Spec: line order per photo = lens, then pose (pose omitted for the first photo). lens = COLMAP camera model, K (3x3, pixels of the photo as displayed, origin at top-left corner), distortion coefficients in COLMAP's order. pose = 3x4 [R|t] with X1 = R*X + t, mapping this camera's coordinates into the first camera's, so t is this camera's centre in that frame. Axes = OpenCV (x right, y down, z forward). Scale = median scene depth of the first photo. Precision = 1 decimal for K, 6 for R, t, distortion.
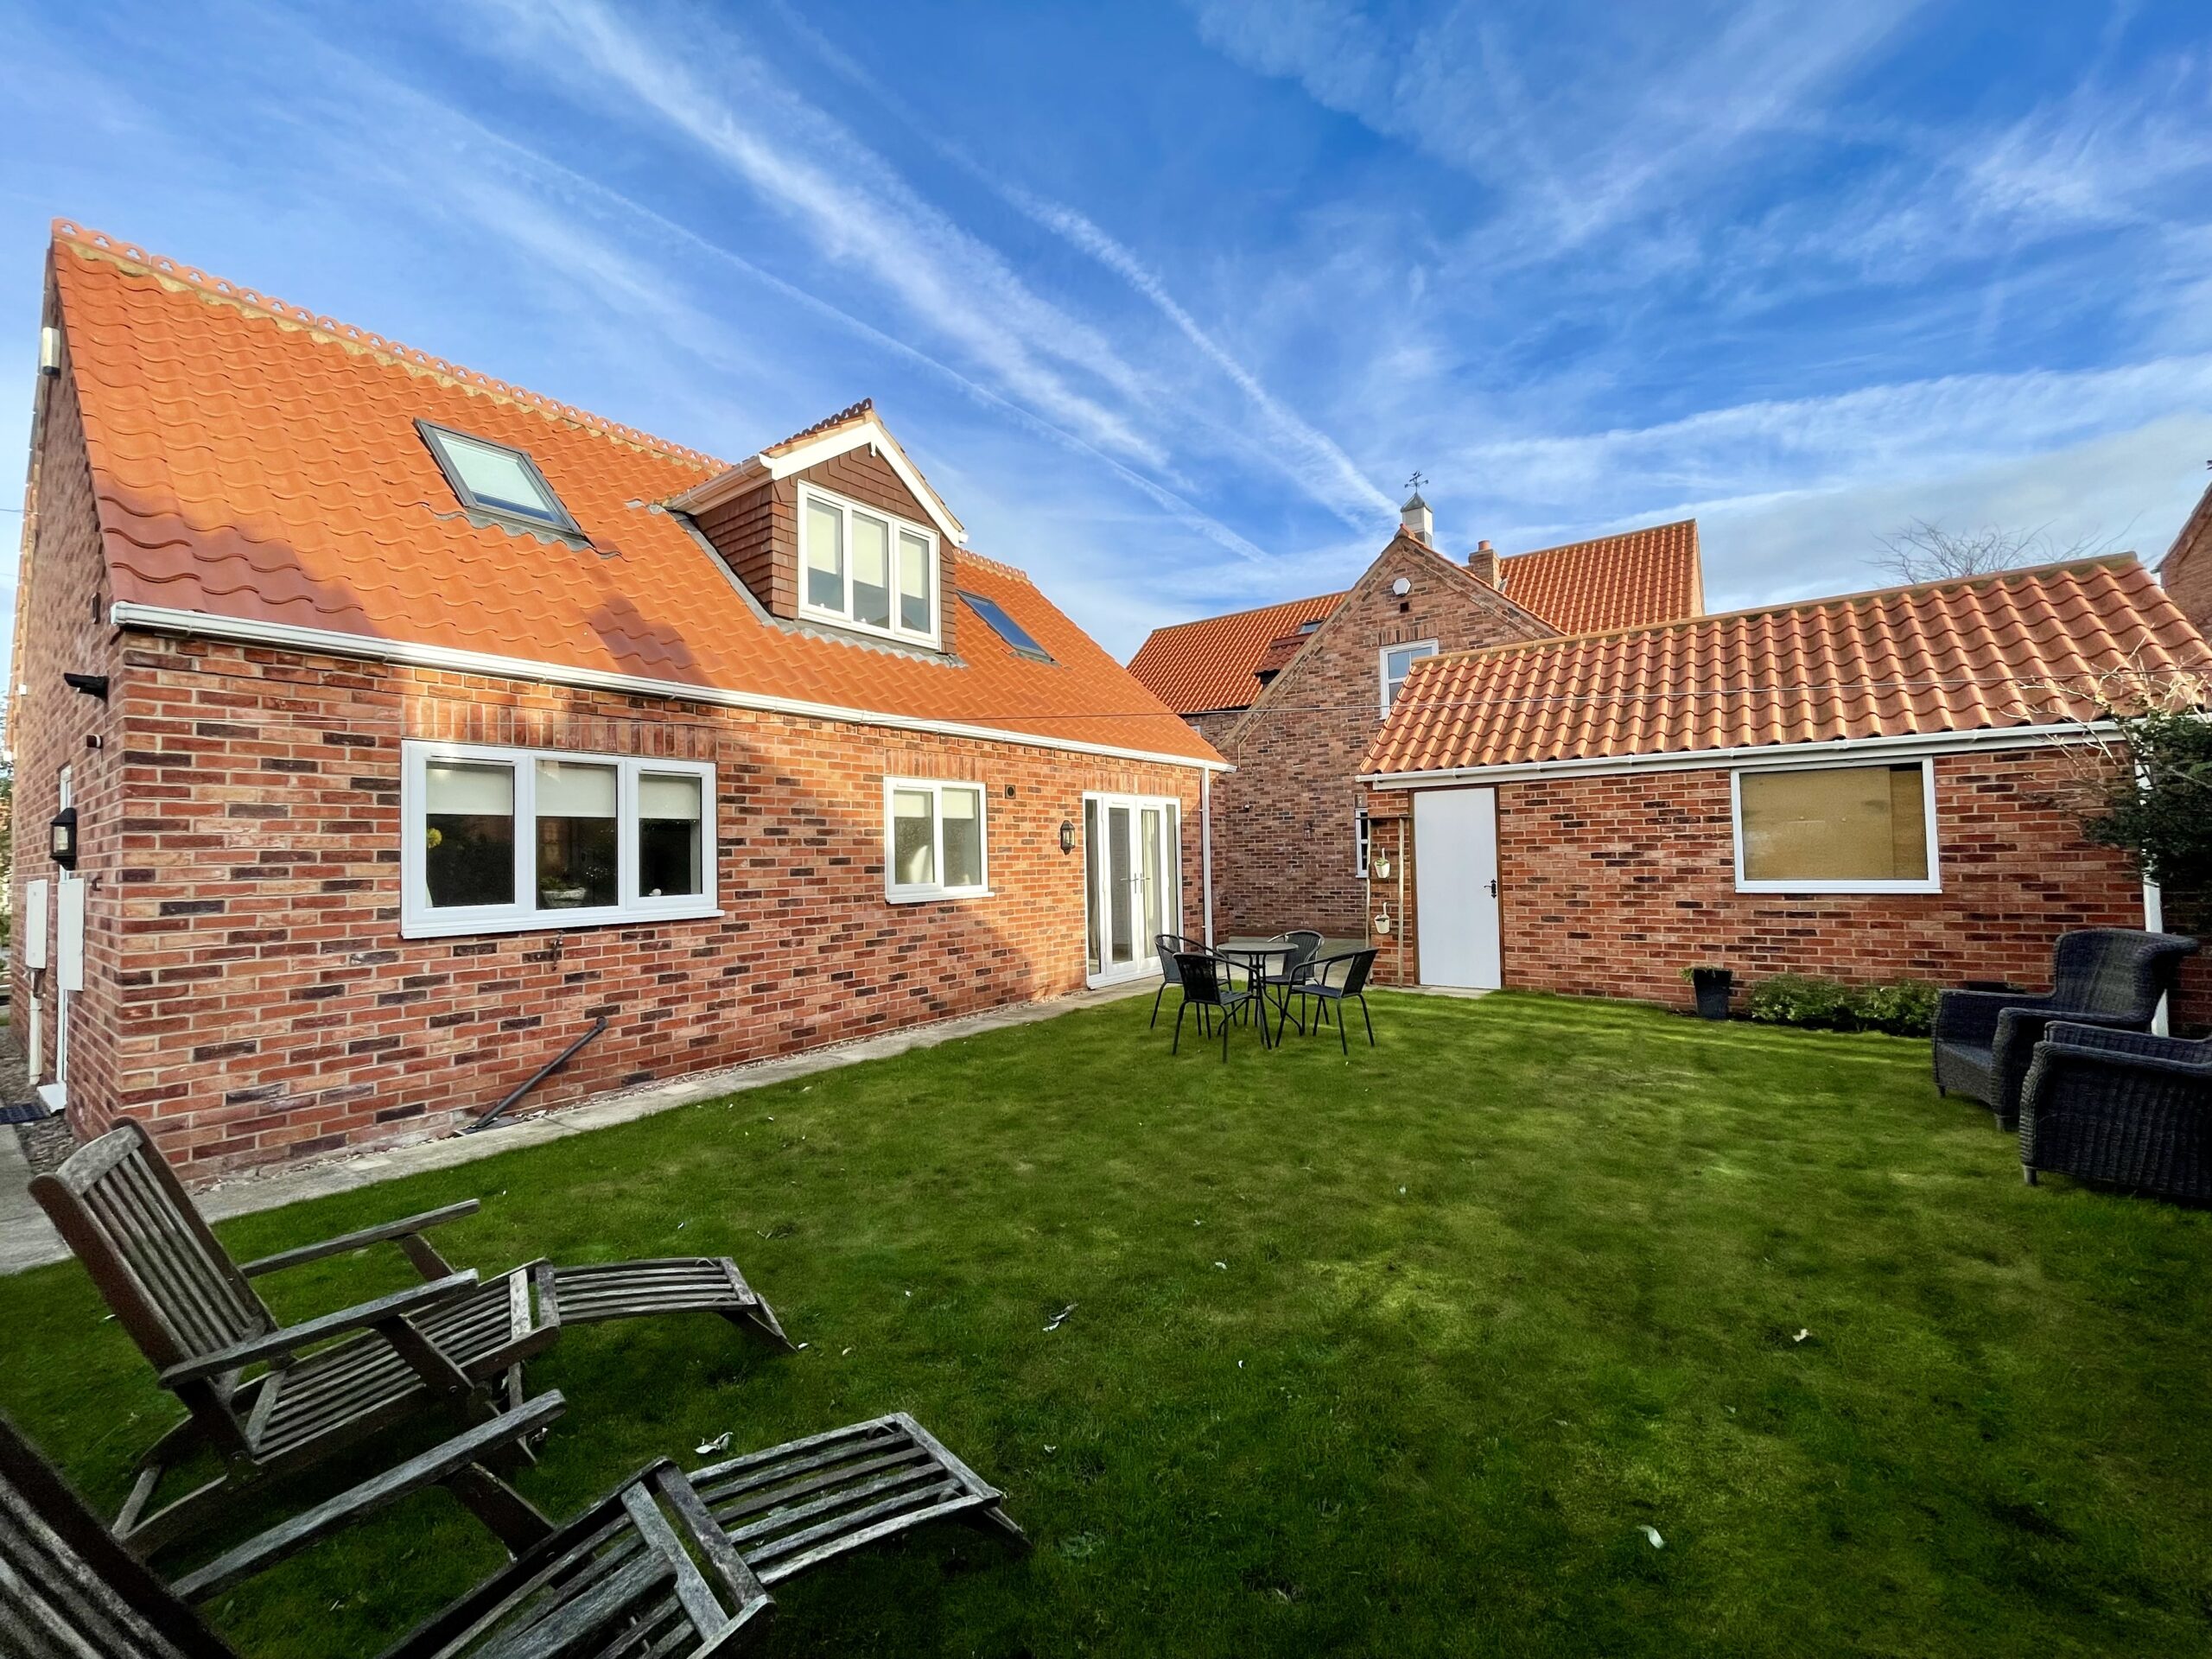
lens RADIAL K [[891.6, 0, 1104.3], [0, 891.6, 830.0], [0, 0, 1]] dist [-0.002450, 0.000179]
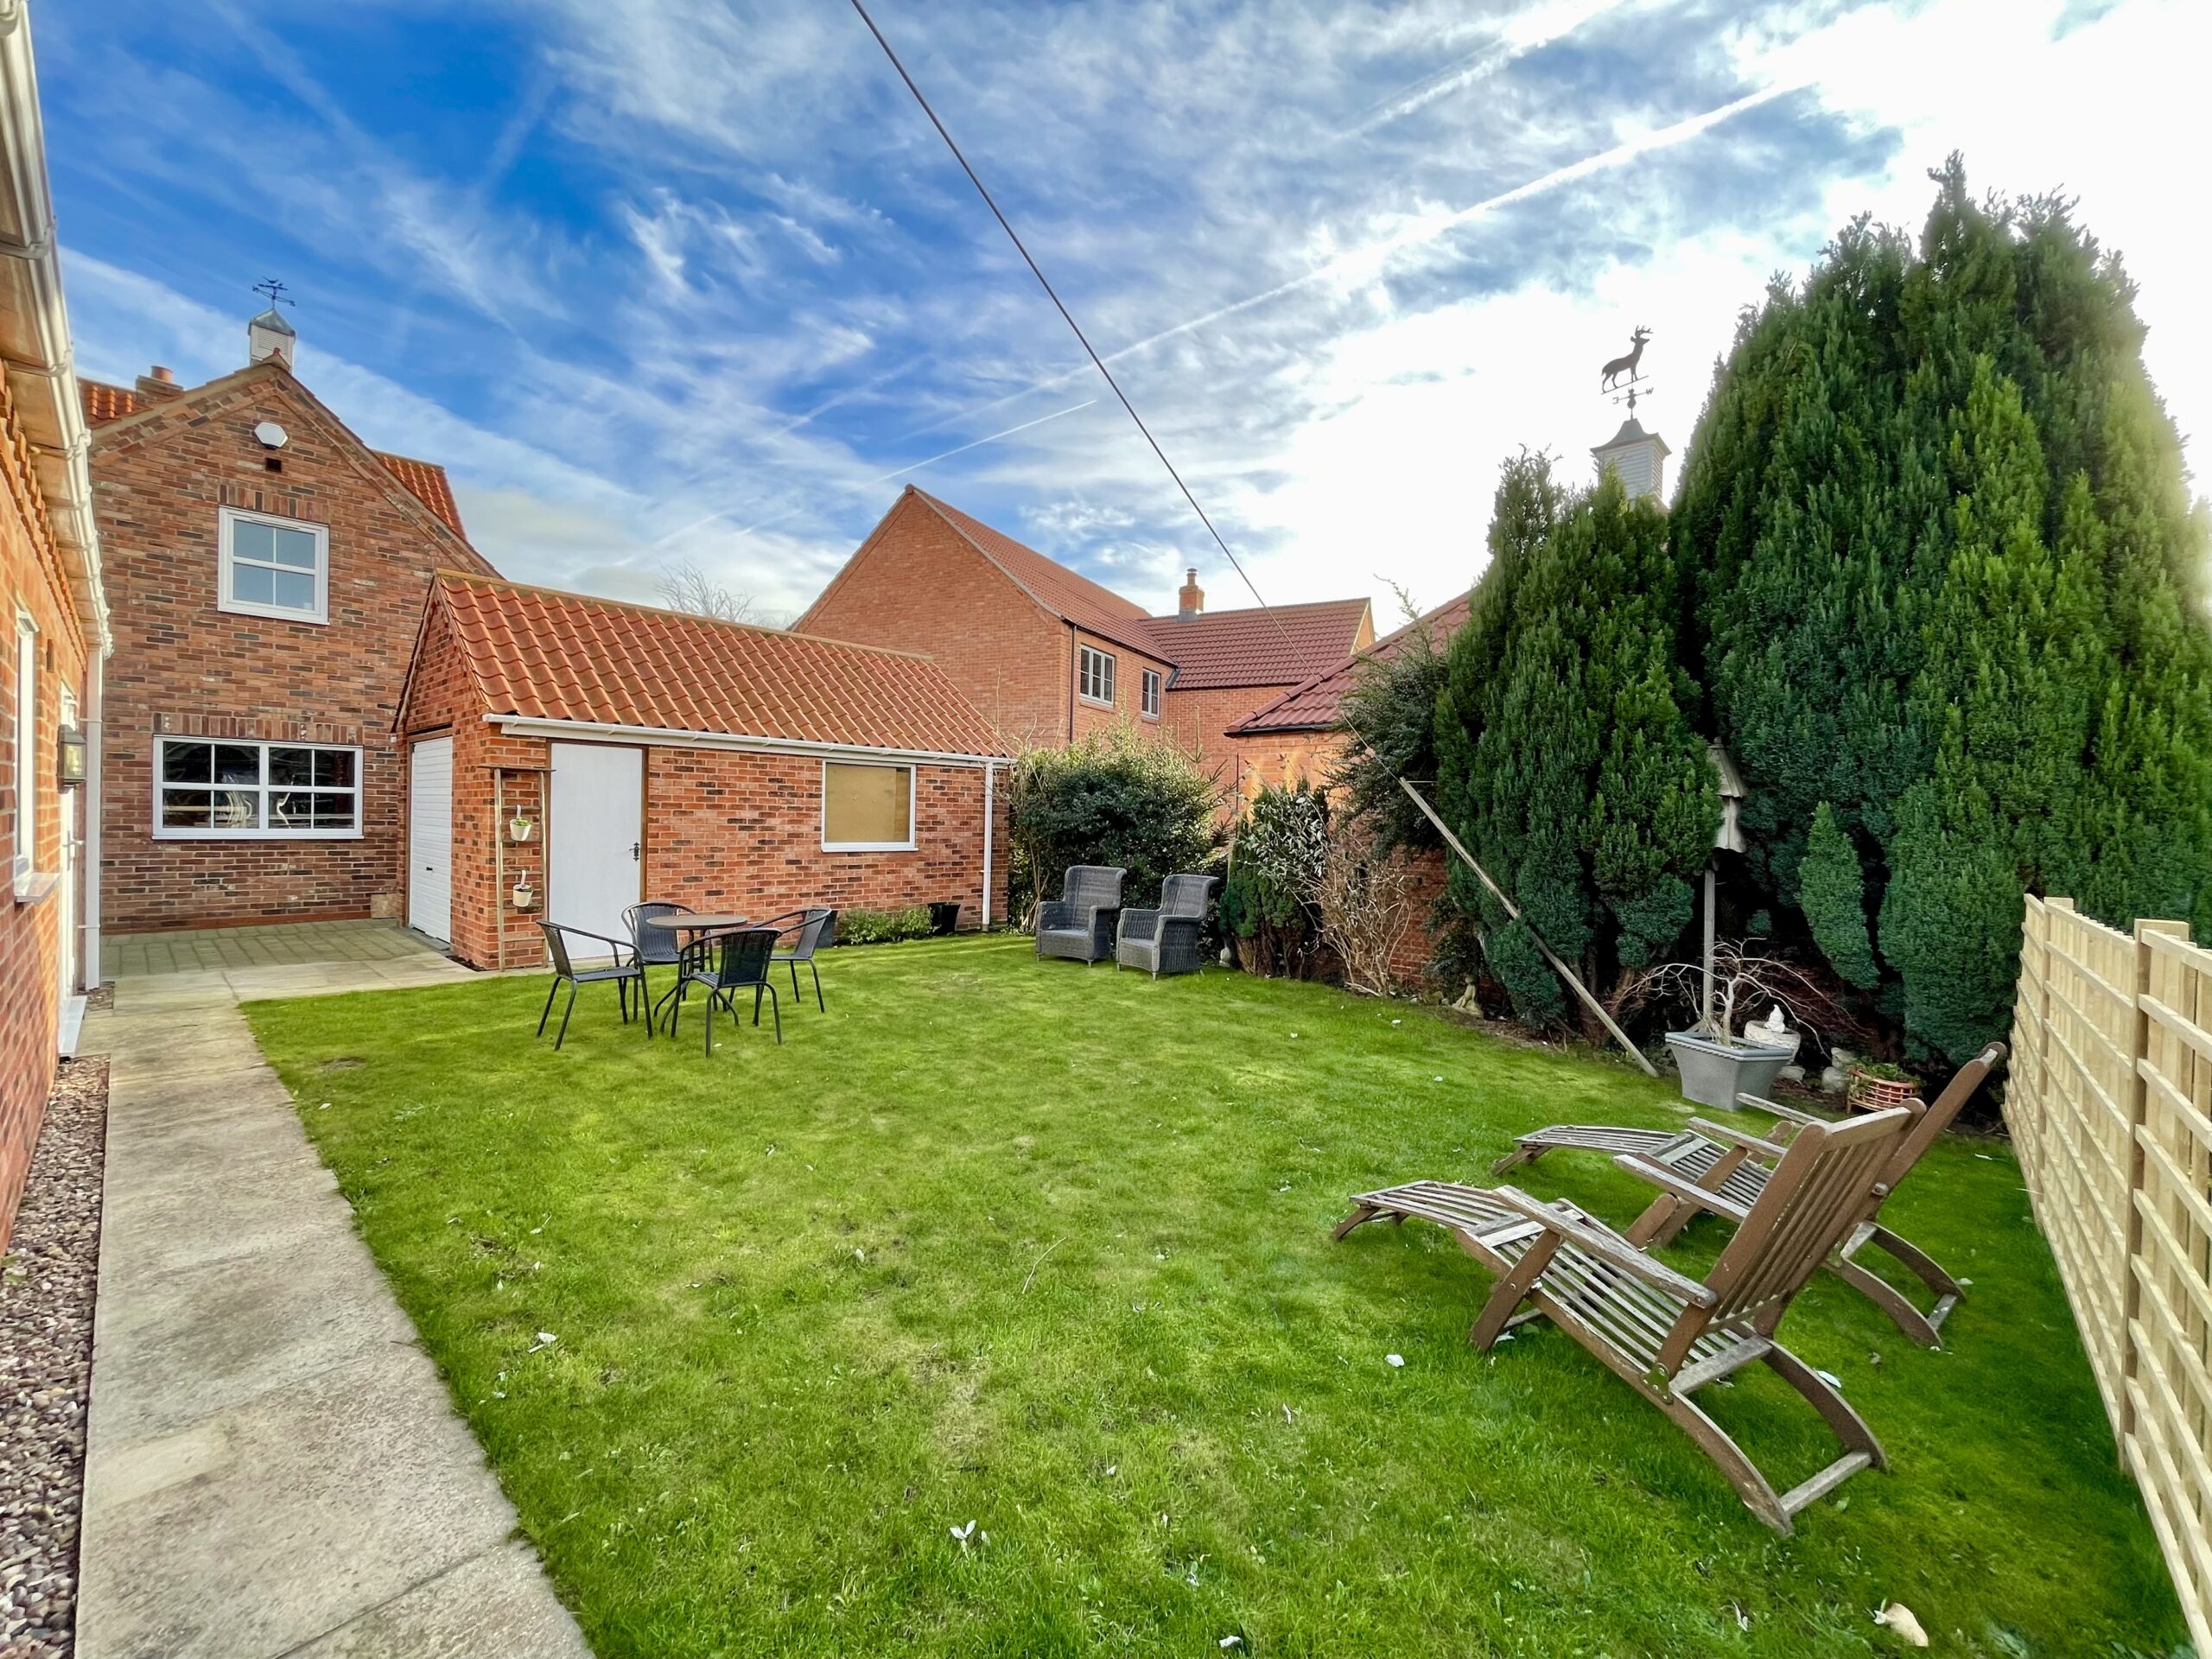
lens RADIAL K [[891.6, 0, 1104.3], [0, 891.6, 830.0], [0, 0, 1]] dist [-0.002450, 0.000179]
pose [[0.101619, 0.011473, 0.994757, -0.543685], [-0.054700, 0.998485, -0.005928, 0.021708], [-0.993318, -0.053811, 0.102093, 0.431010]]
